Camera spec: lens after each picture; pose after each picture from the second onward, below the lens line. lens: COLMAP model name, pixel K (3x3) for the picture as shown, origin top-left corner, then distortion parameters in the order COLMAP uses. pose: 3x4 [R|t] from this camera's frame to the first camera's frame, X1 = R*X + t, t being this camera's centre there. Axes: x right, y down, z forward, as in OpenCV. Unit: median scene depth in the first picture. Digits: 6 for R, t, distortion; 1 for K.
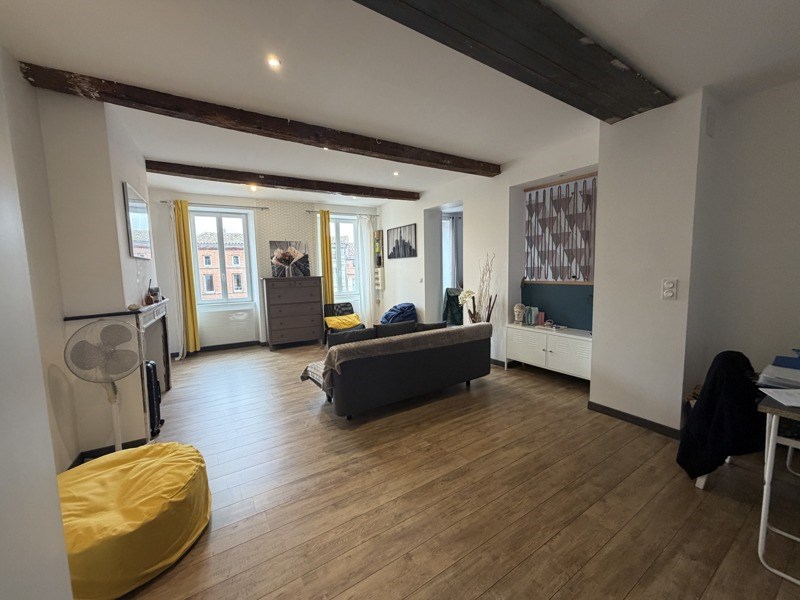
lens RADIAL K [[317.8, 0, 397.0], [0, 317.8, 299.4], [0, 0, 1]] dist [0.001011, 0.000106]
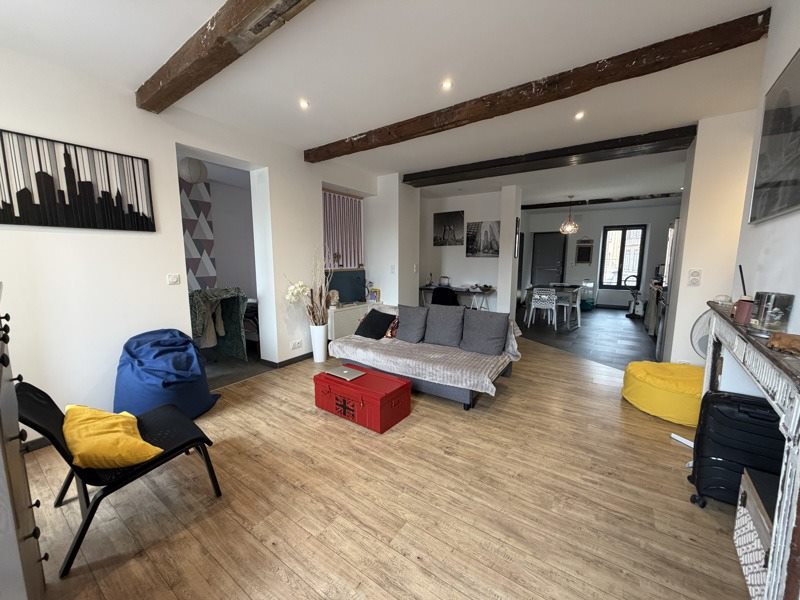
lens RADIAL K [[317.8, 0, 397.0], [0, 317.8, 299.4], [0, 0, 1]] dist [0.001011, 0.000106]
pose [[-0.385279, -0.101322, 0.917221, -0.536941], [0.094906, 0.984333, 0.148600, -0.072293], [-0.917907, 0.144302, -0.369627, 0.872875]]
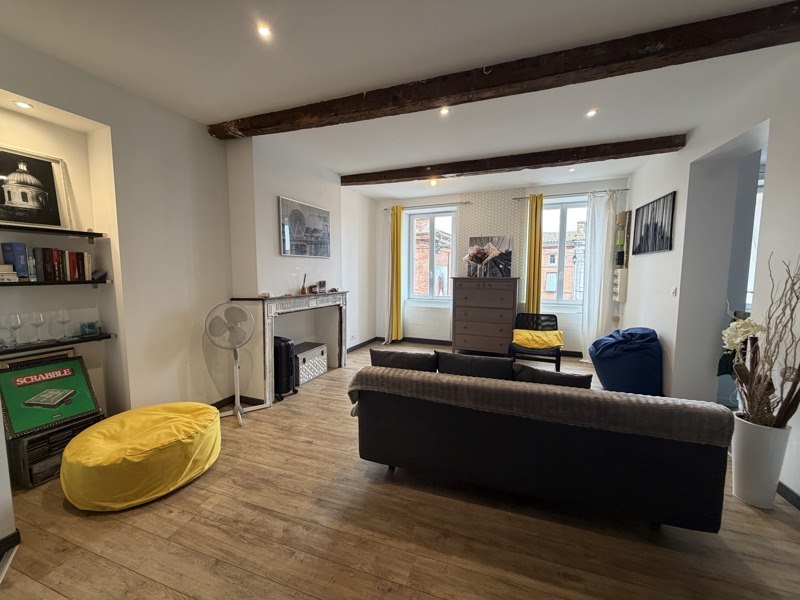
lens RADIAL K [[317.8, 0, 397.0], [0, 317.8, 299.4], [0, 0, 1]] dist [0.001011, 0.000106]
pose [[0.621434, 0.092701, -0.777963, 0.210736], [-0.091580, 0.994763, 0.045382, -0.027833], [0.778095, 0.043044, 0.626669, 0.270198]]
